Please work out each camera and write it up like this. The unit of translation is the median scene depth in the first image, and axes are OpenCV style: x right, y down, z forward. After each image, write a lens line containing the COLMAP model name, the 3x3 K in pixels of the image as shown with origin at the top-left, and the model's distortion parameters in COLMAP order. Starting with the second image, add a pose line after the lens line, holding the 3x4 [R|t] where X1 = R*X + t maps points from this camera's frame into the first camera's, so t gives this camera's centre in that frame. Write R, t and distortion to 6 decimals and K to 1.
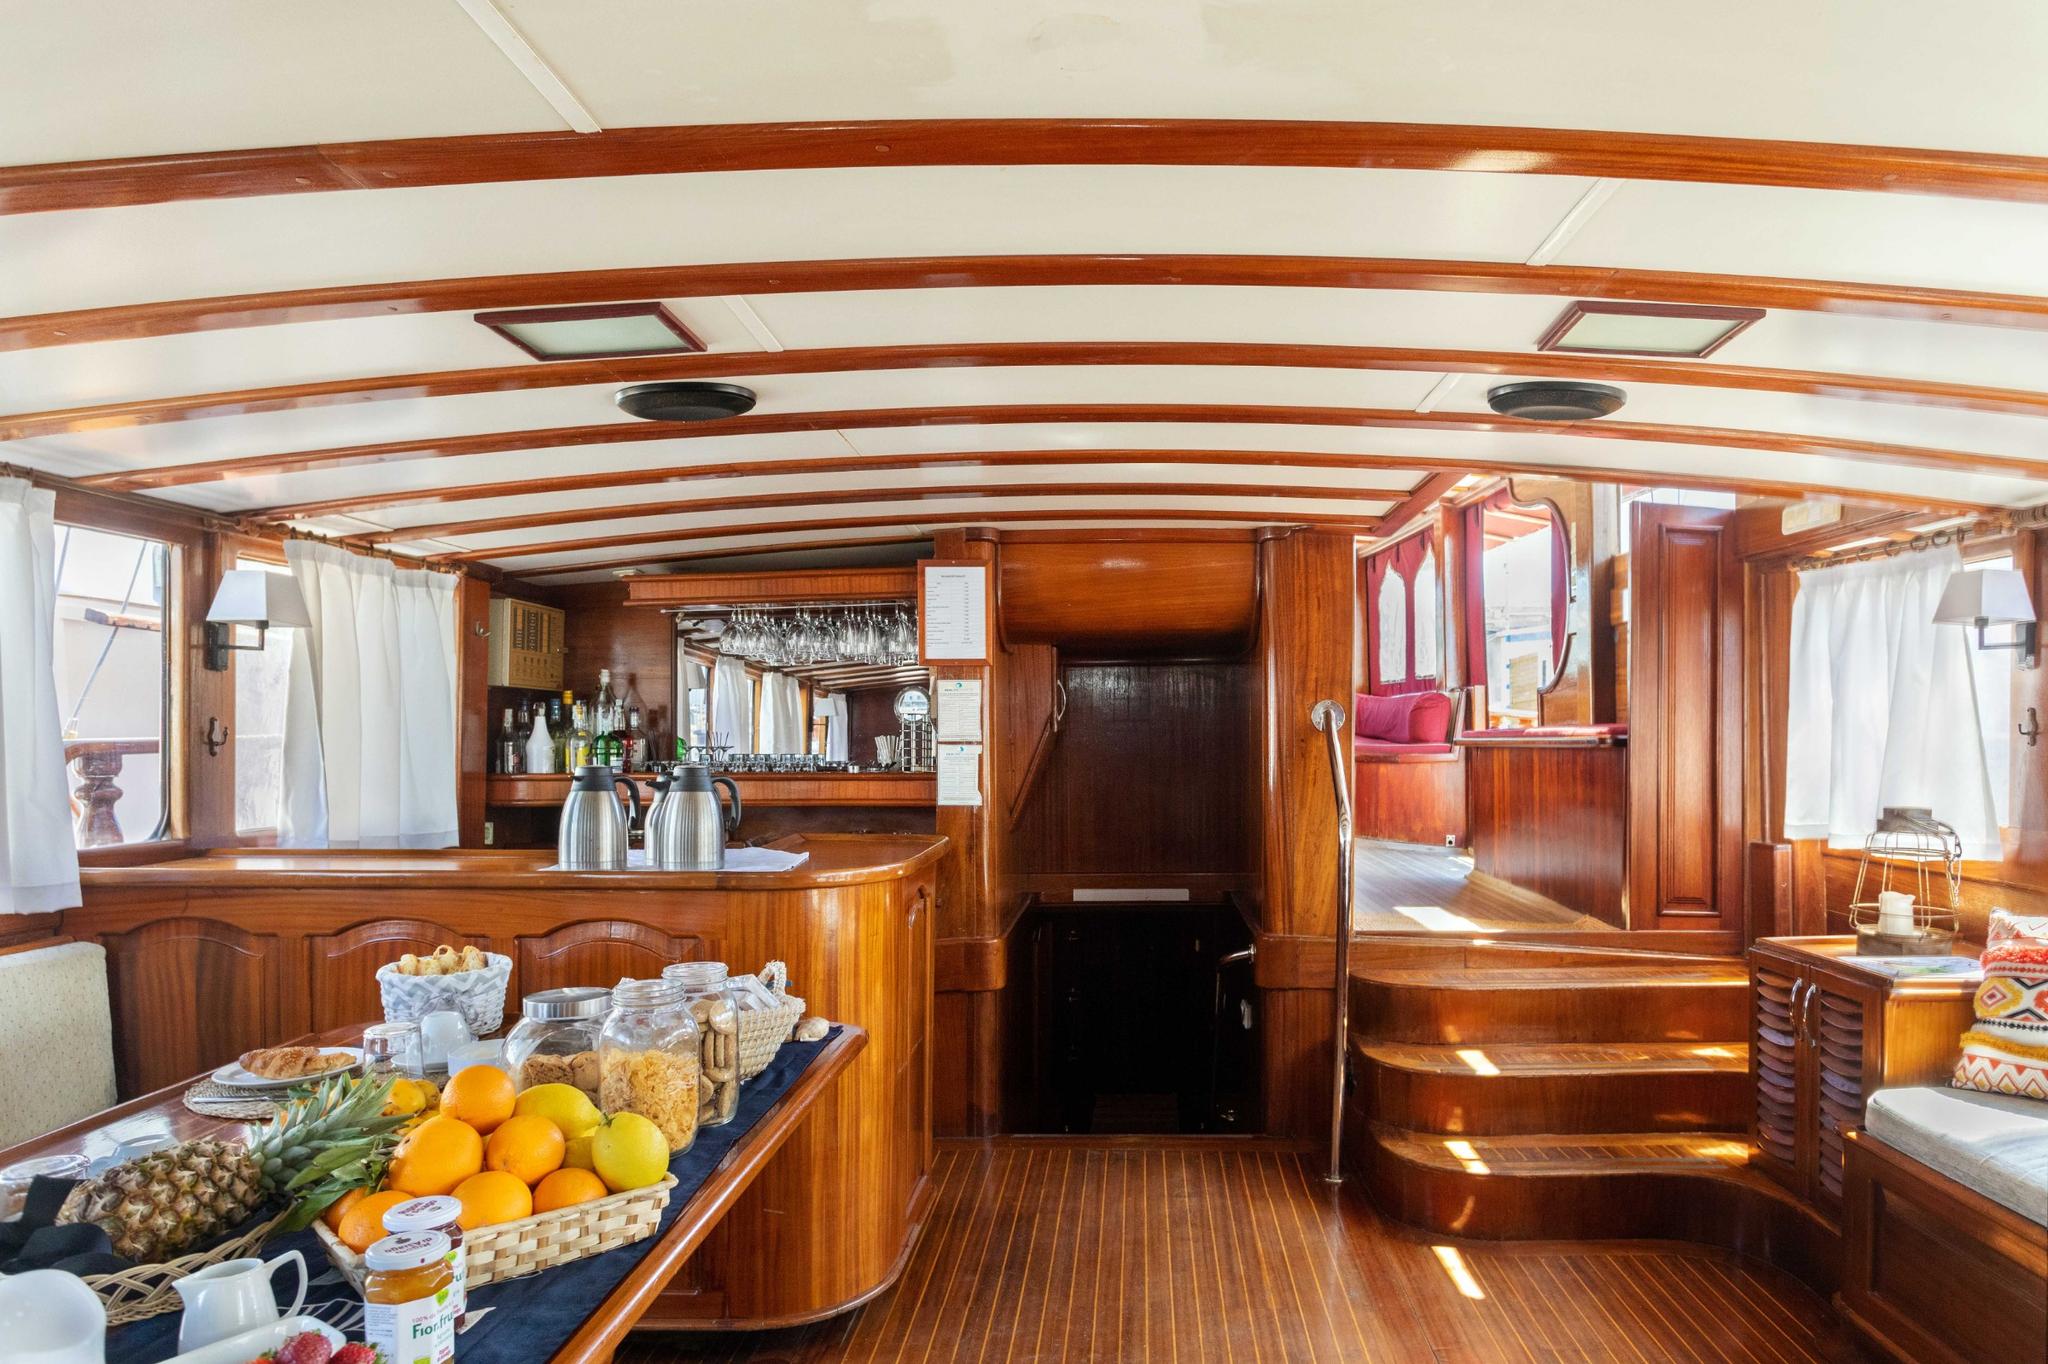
lens RADIAL K [[1261.9, 0, 1064.8], [0, 1261.9, 777.7], [0, 0, 1]] dist [-0.014391, 0.001767]
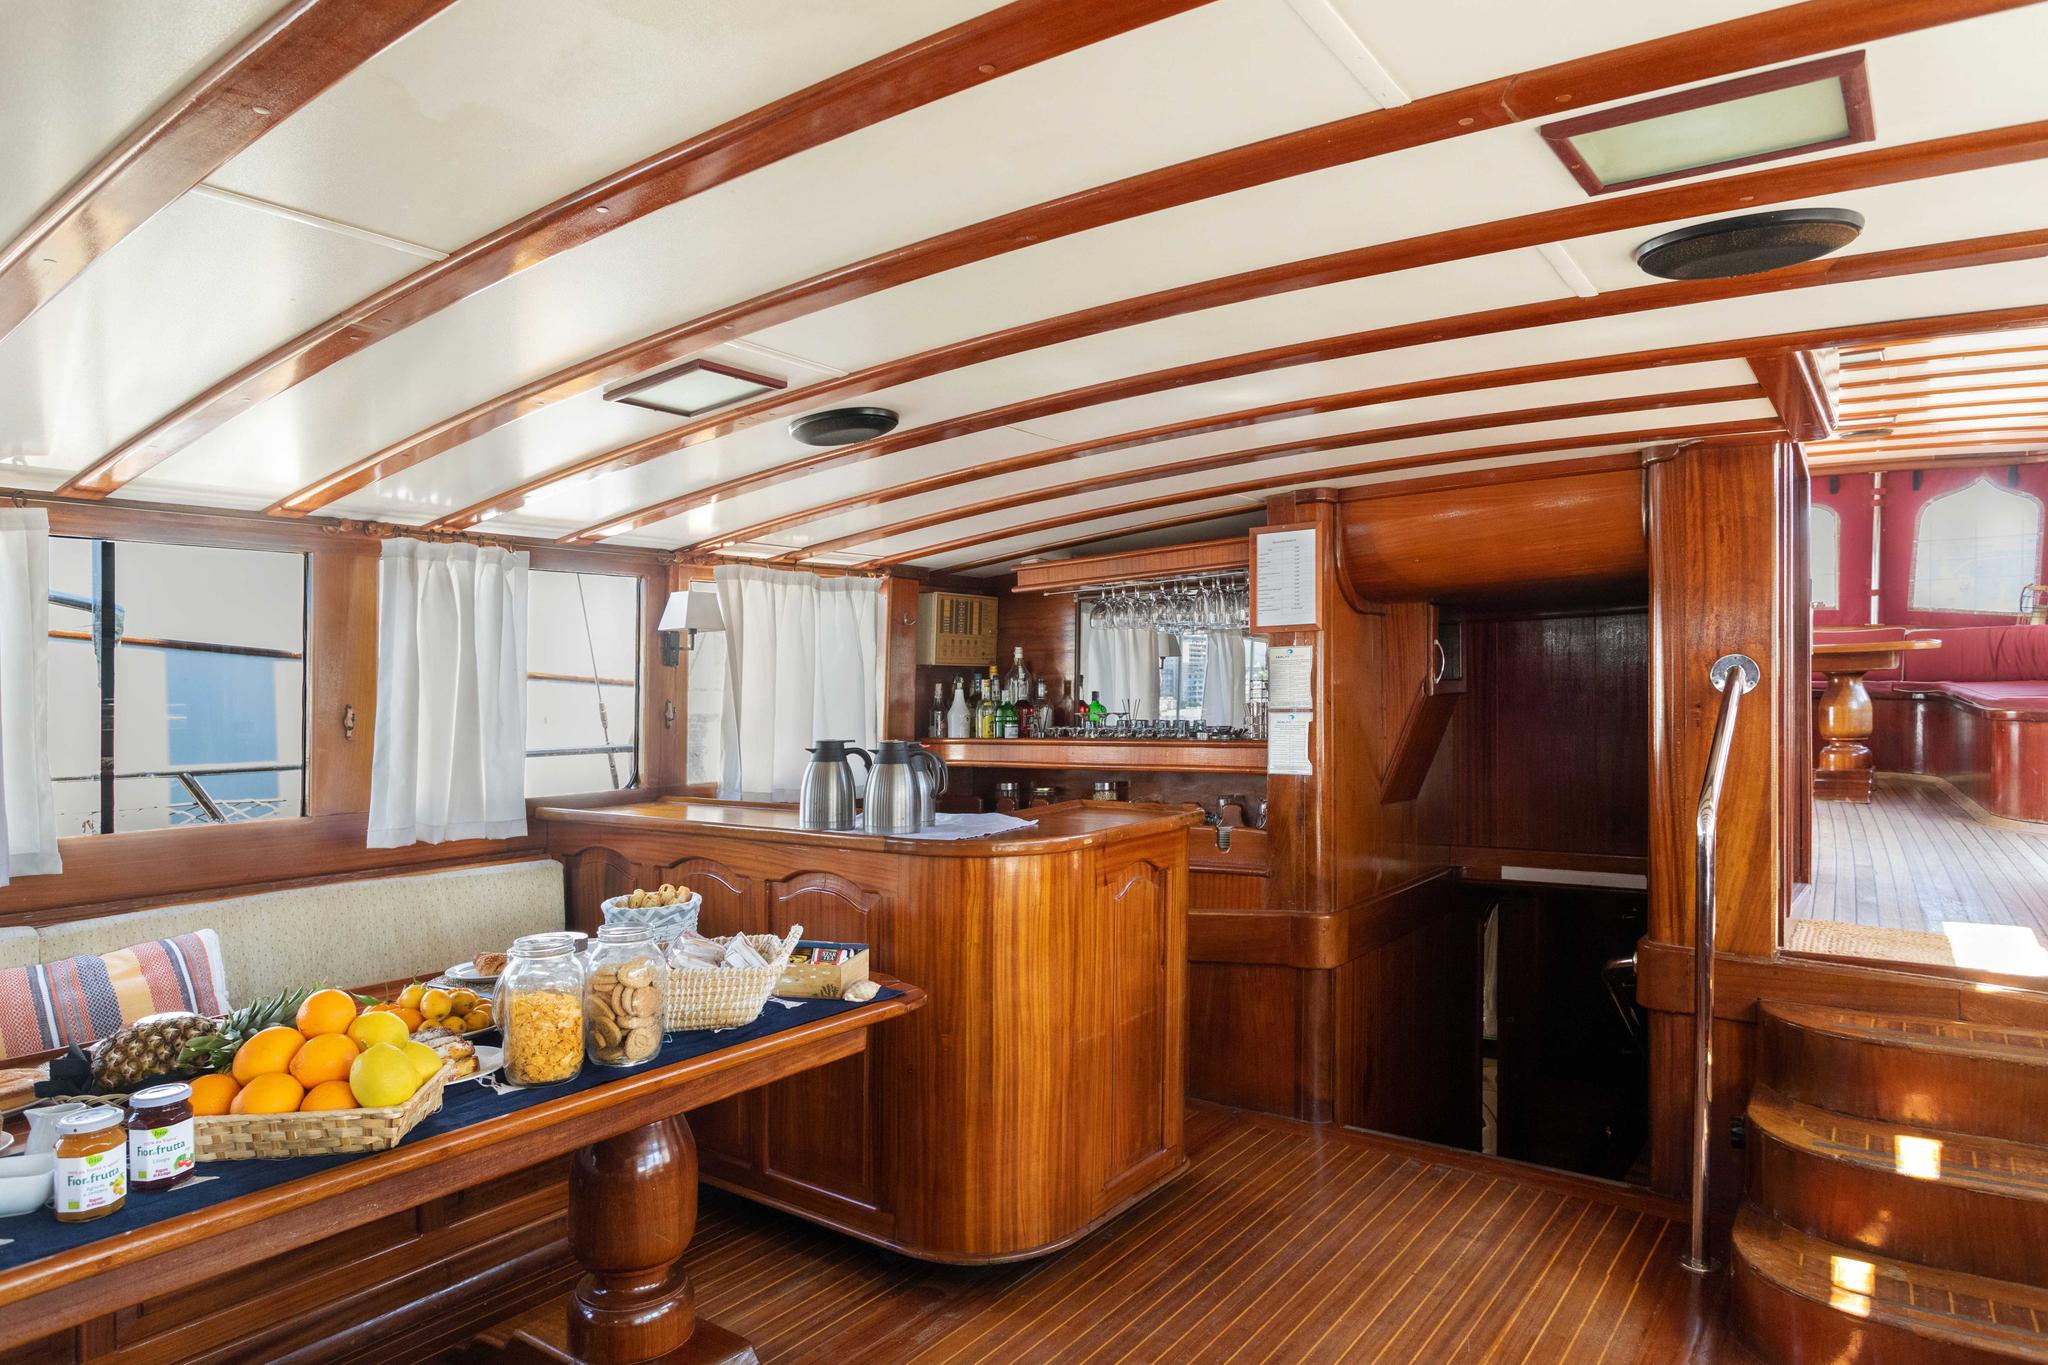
lens RADIAL K [[1164.1, 0, 1013.0], [0, 1164.1, 692.0], [0, 0, 1]] dist [-0.013499, 0.005883]
pose [[0.807479, -0.013416, -0.589744, 0.301592], [-0.002815, 0.999642, -0.026595, -0.018877], [0.589890, 0.023135, 0.807152, 0.158300]]
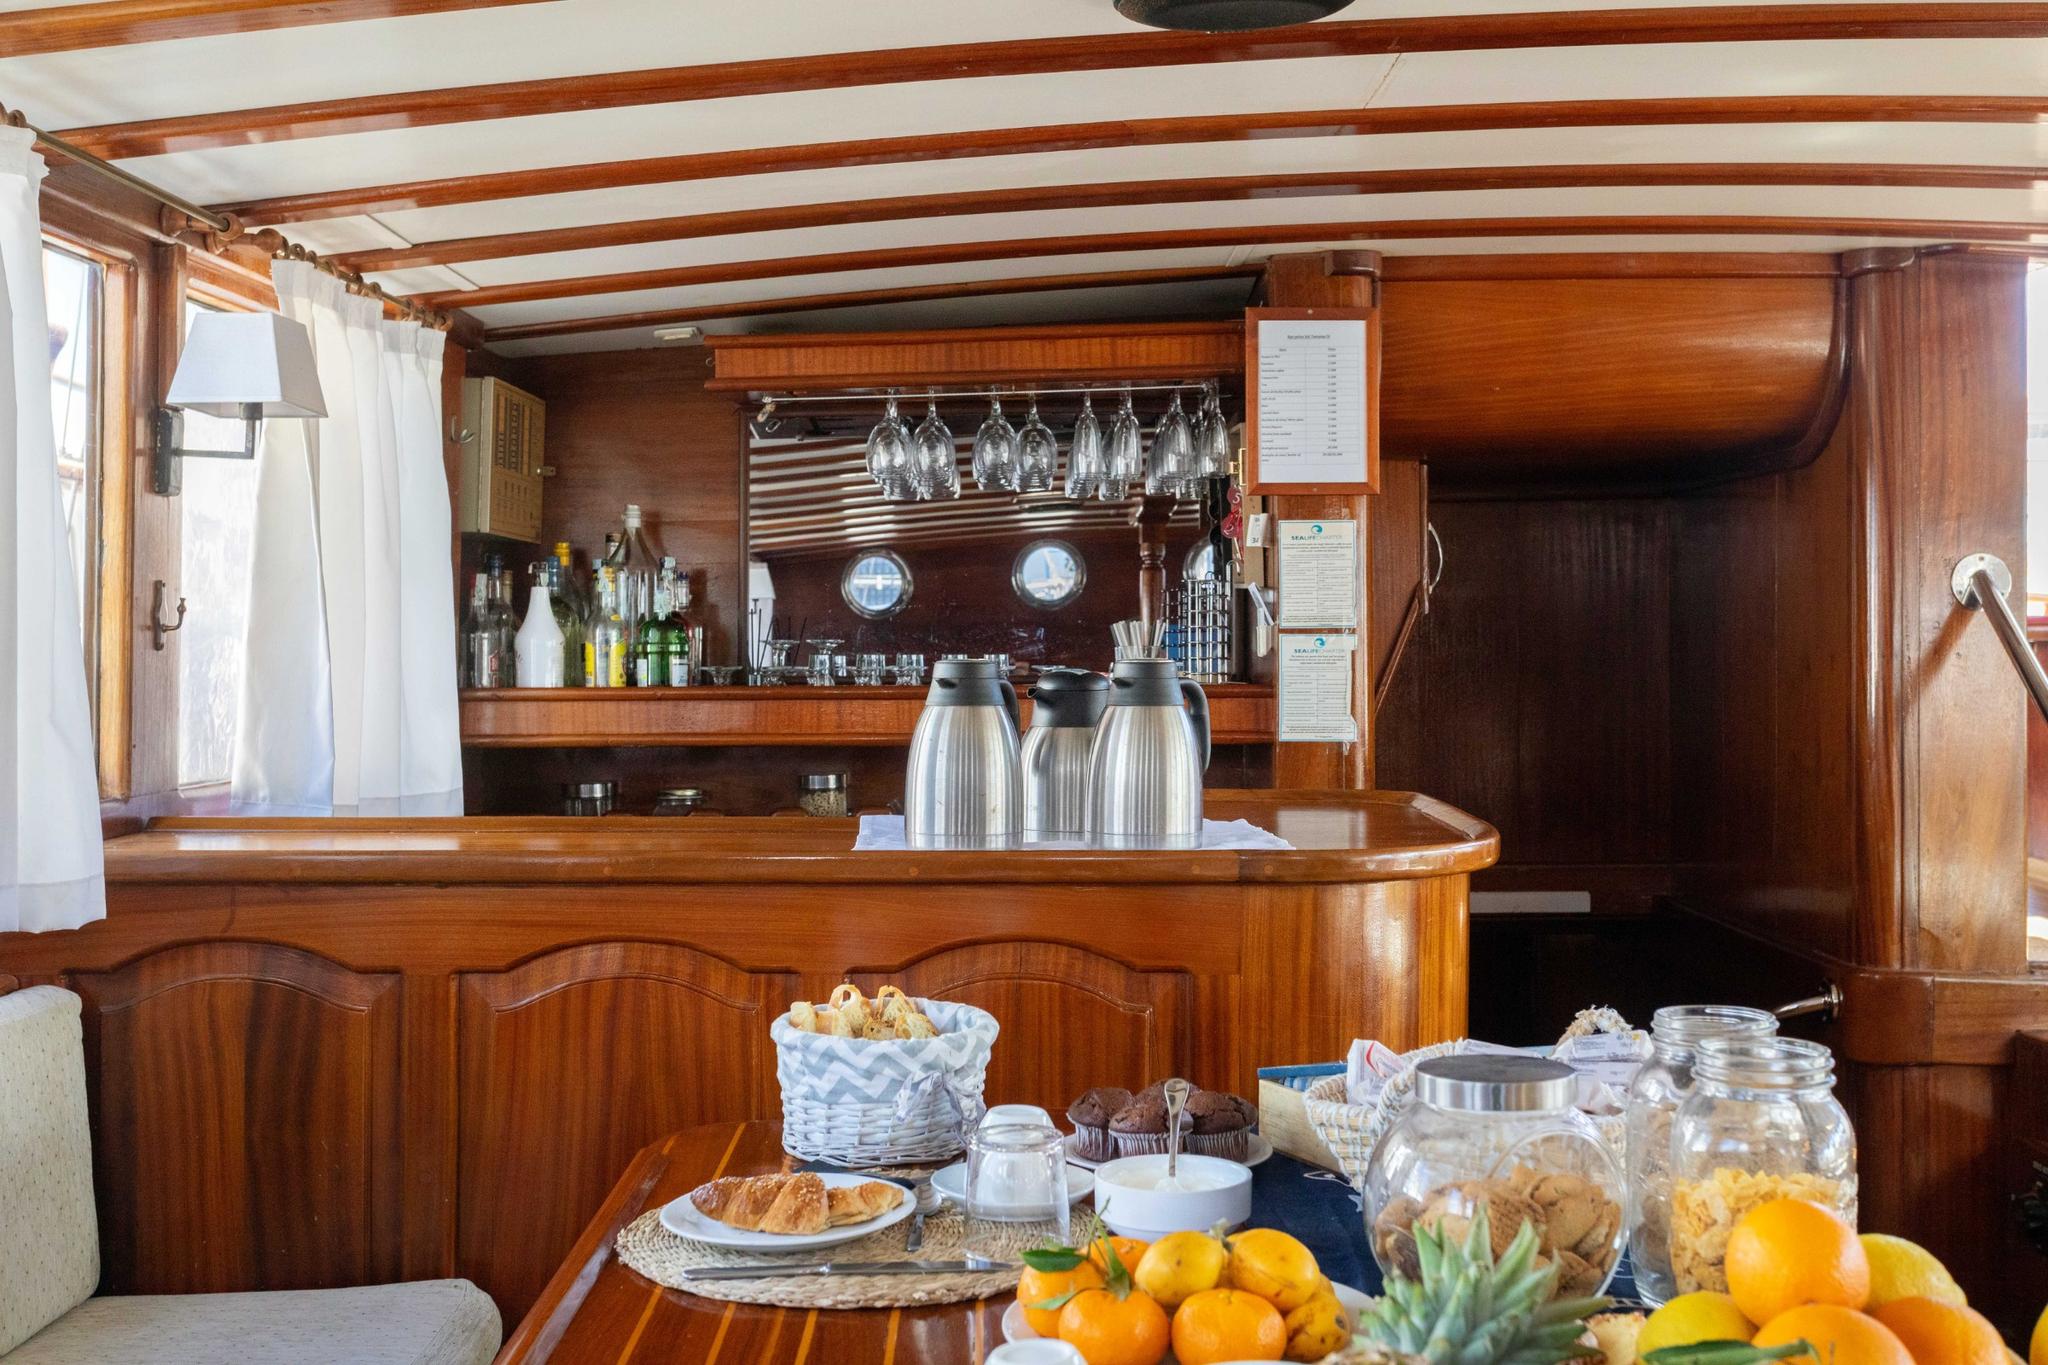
lens RADIAL K [[2164.2, 0, 1024.0], [0, 2164.2, 674.5], [0, 0, 1]] dist [0.007221, 0.000000]
pose [[0.999950, -0.002409, 0.009751, -0.247025], [0.002566, 0.999866, -0.016154, 0.008070], [-0.009711, 0.016178, 0.999822, 0.033171]]
